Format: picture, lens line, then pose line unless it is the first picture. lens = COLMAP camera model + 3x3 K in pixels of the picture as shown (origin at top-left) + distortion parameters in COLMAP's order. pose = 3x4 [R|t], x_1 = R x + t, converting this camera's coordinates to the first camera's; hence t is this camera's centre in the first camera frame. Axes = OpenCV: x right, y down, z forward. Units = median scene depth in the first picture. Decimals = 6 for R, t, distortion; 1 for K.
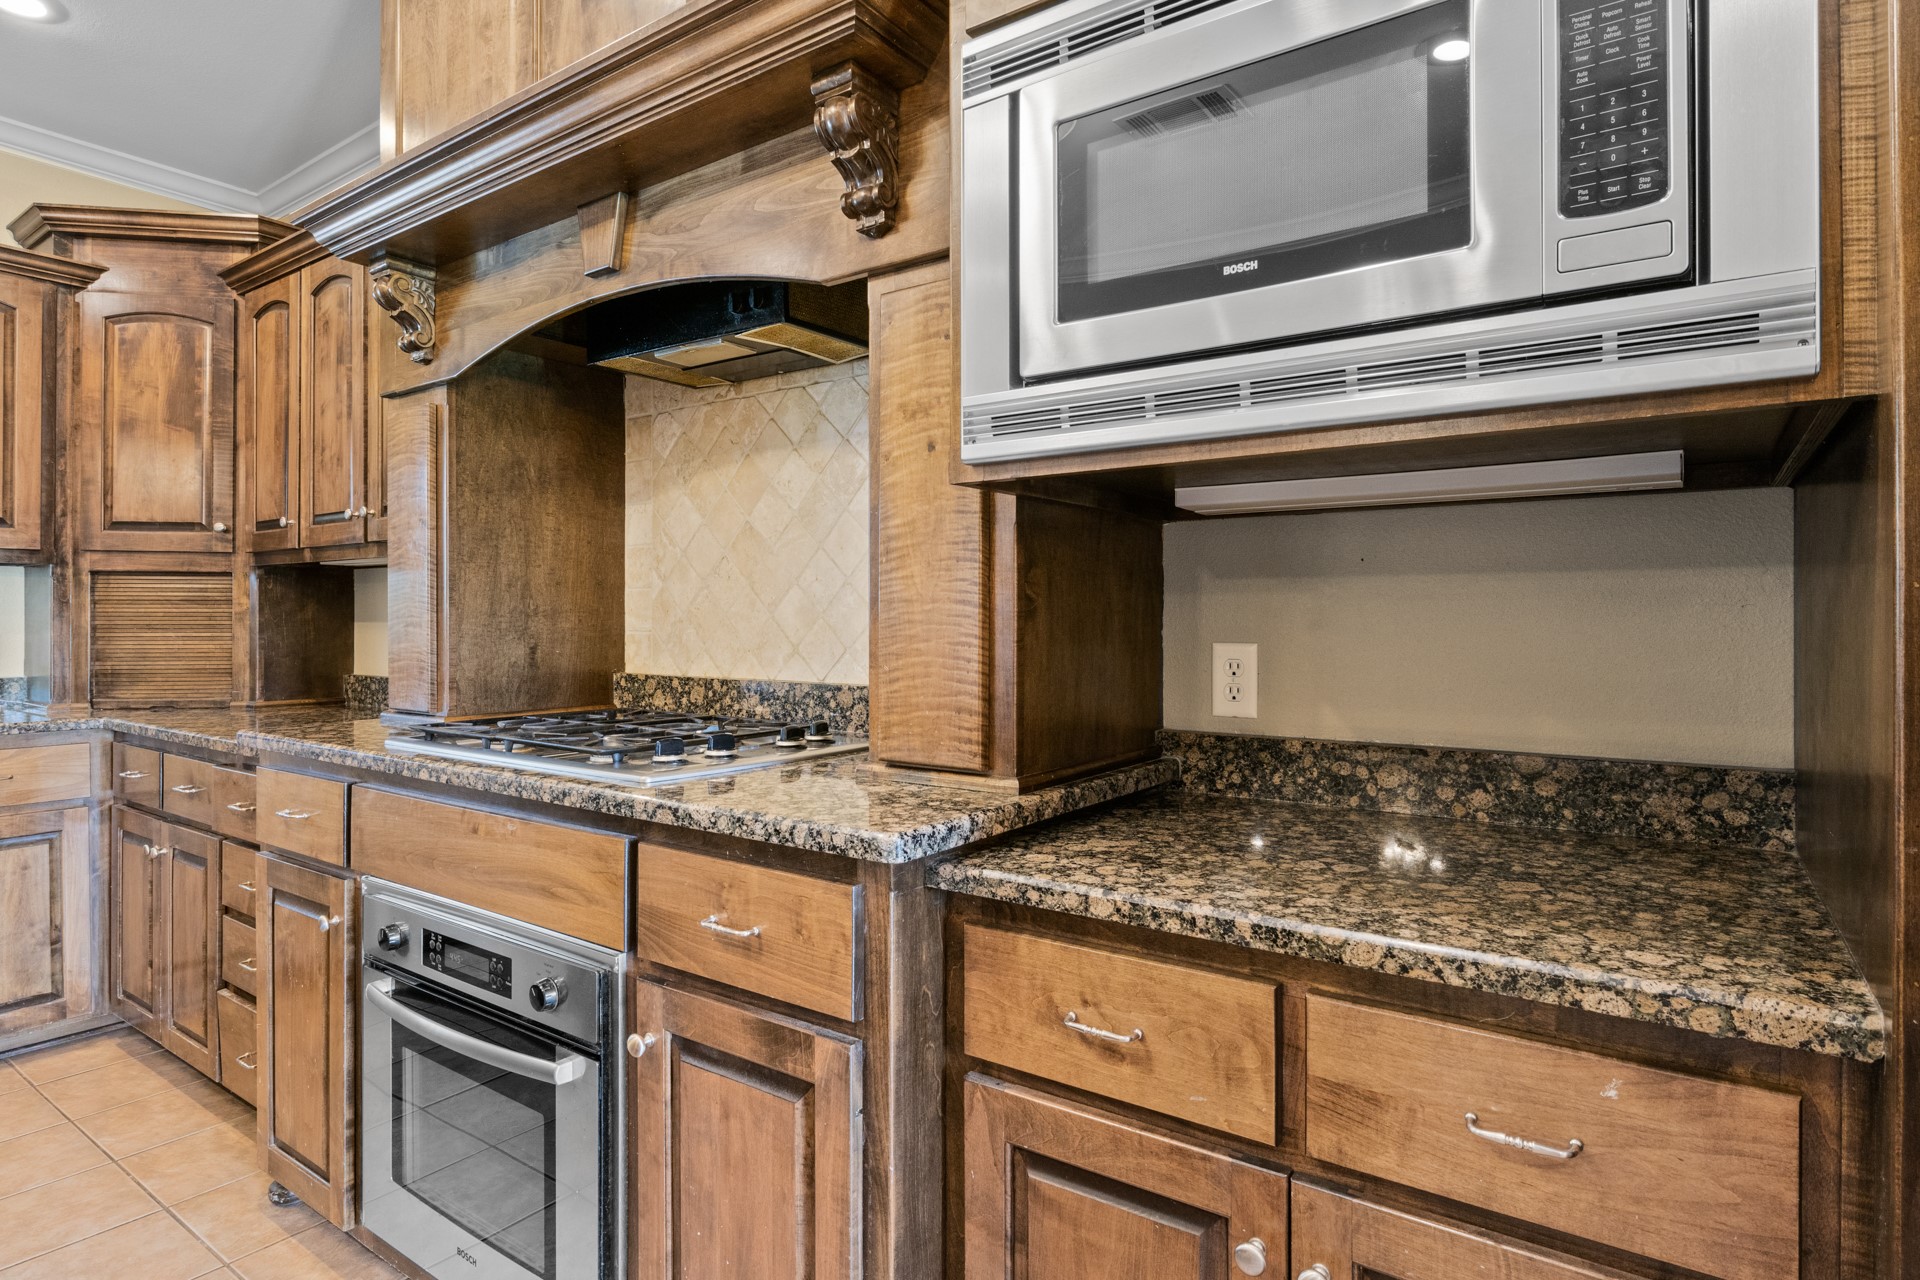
lens RADIAL K [[1013.7, 0, 962.7], [0, 1013.7, 622.8], [0, 0, 1]] dist [-0.007232, -0.000600]
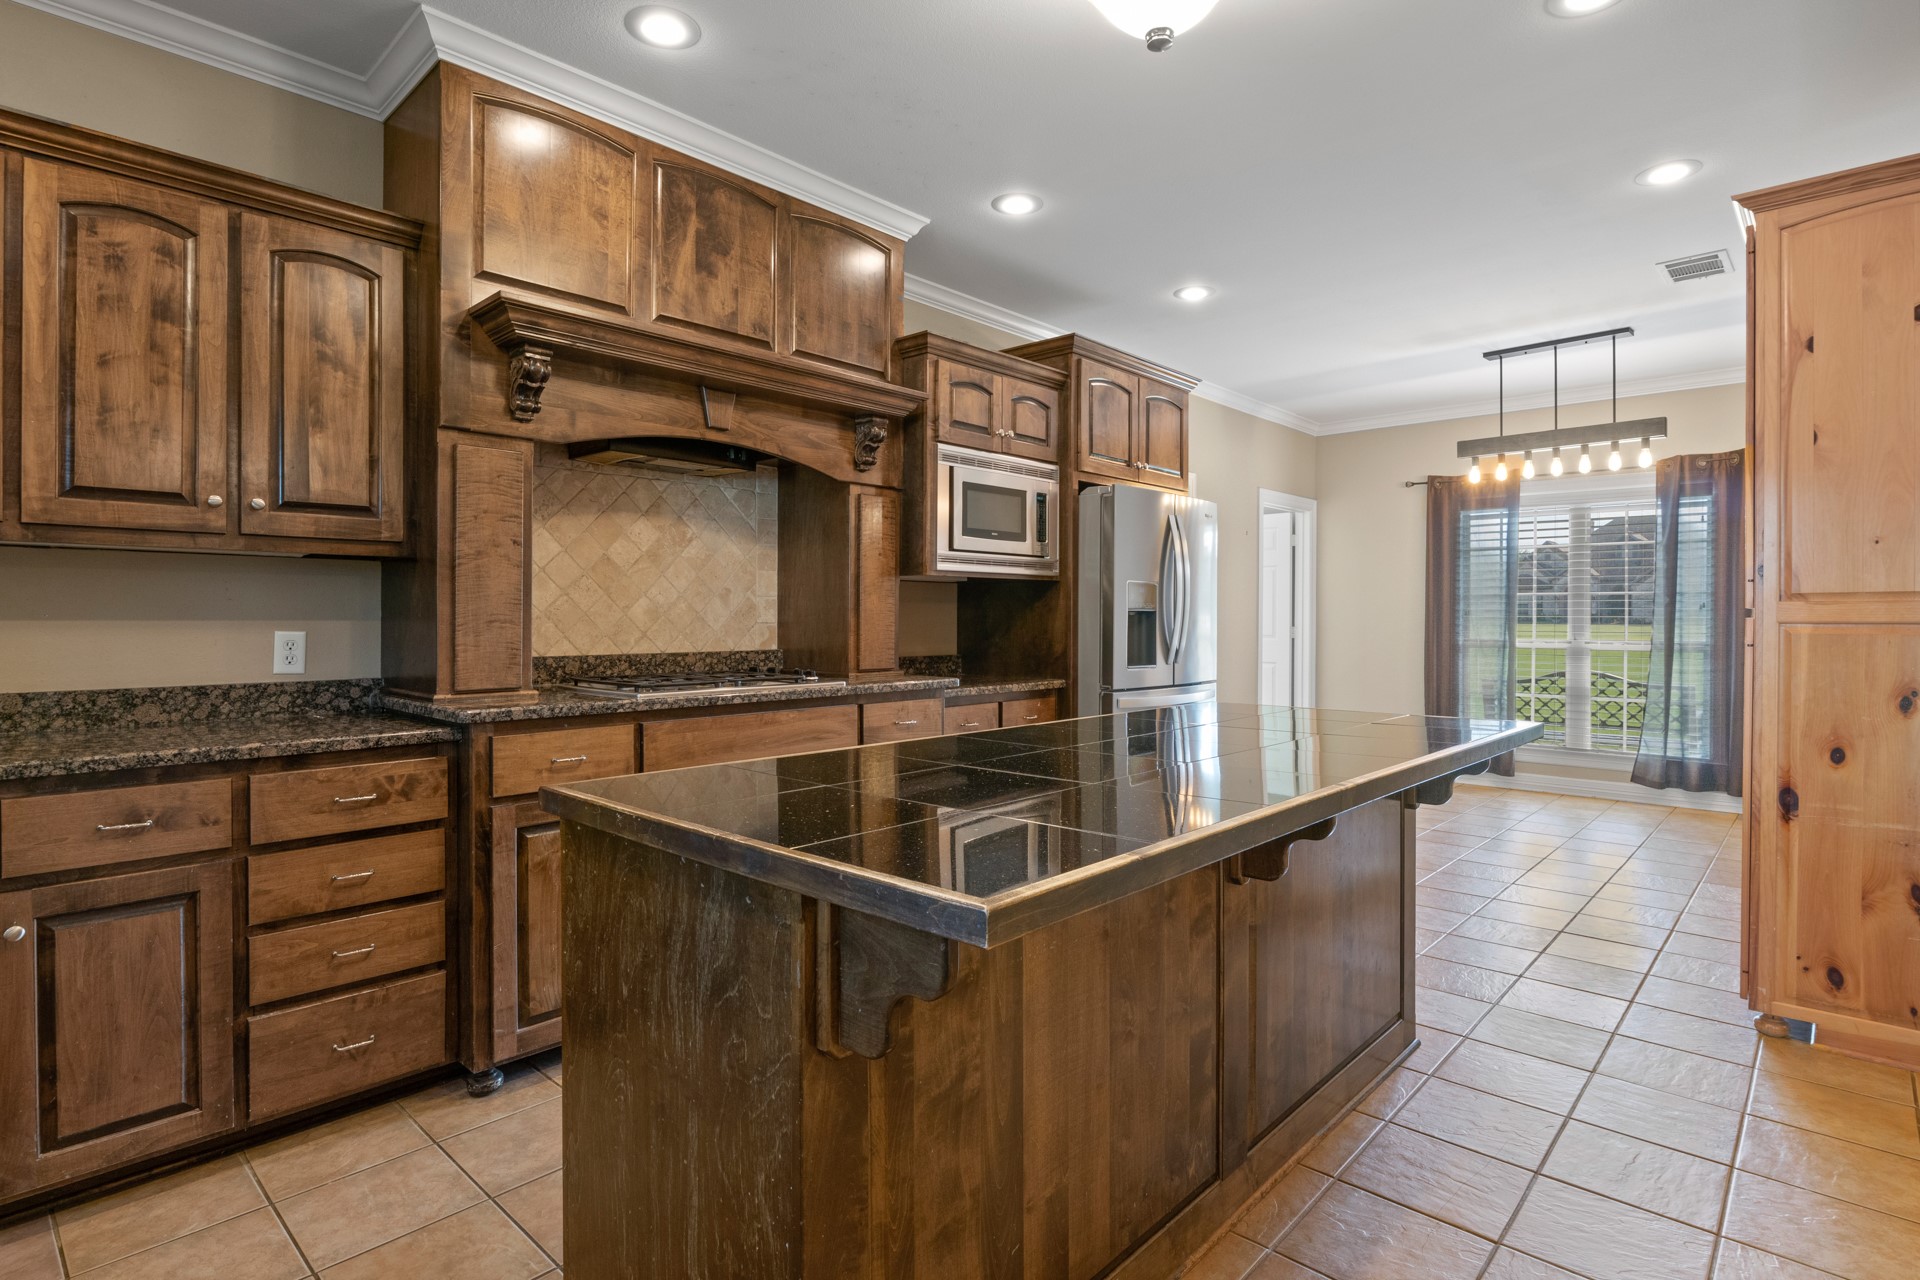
lens RADIAL K [[958.6, 0, 964.5], [0, 958.6, 626.6], [0, 0, 1]] dist [-0.008922, 0.001305]
pose [[0.136450, -0.010483, 0.990592, -1.600567], [0.002222, 0.999945, 0.010276, -0.002002], [-0.990645, 0.000798, 0.136465, 0.248363]]
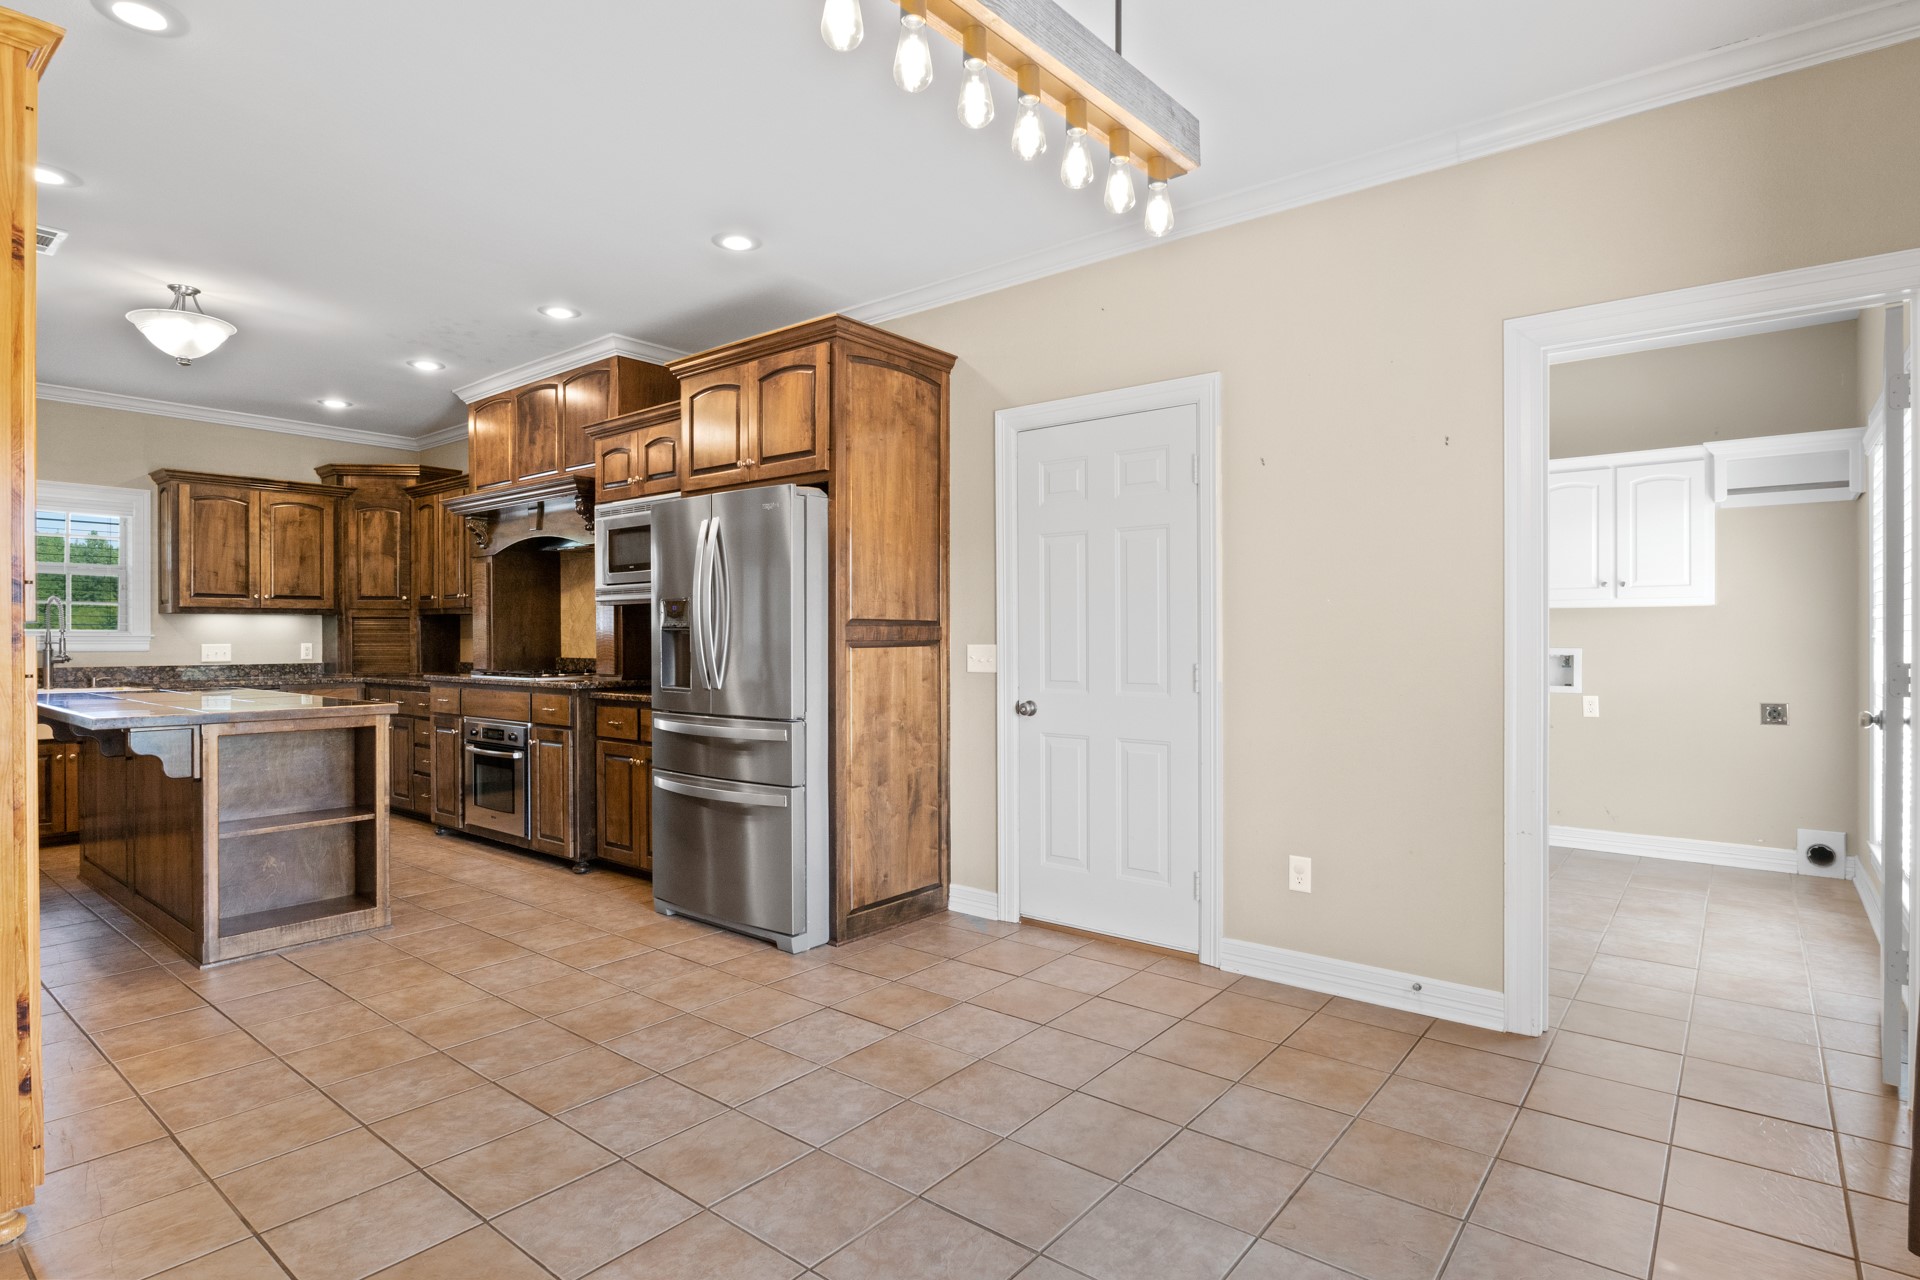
lens RADIAL K [[989.6, 0, 960.0], [0, 989.6, 640.0], [0, 0, 1]] dist [-0.008482, 0.000306]
pose [[0.997789, -0.002892, -0.066394, 0.954633], [0.002874, 0.999996, -0.000371, 0.009004], [0.066395, 0.000179, 0.997793, -1.631927]]
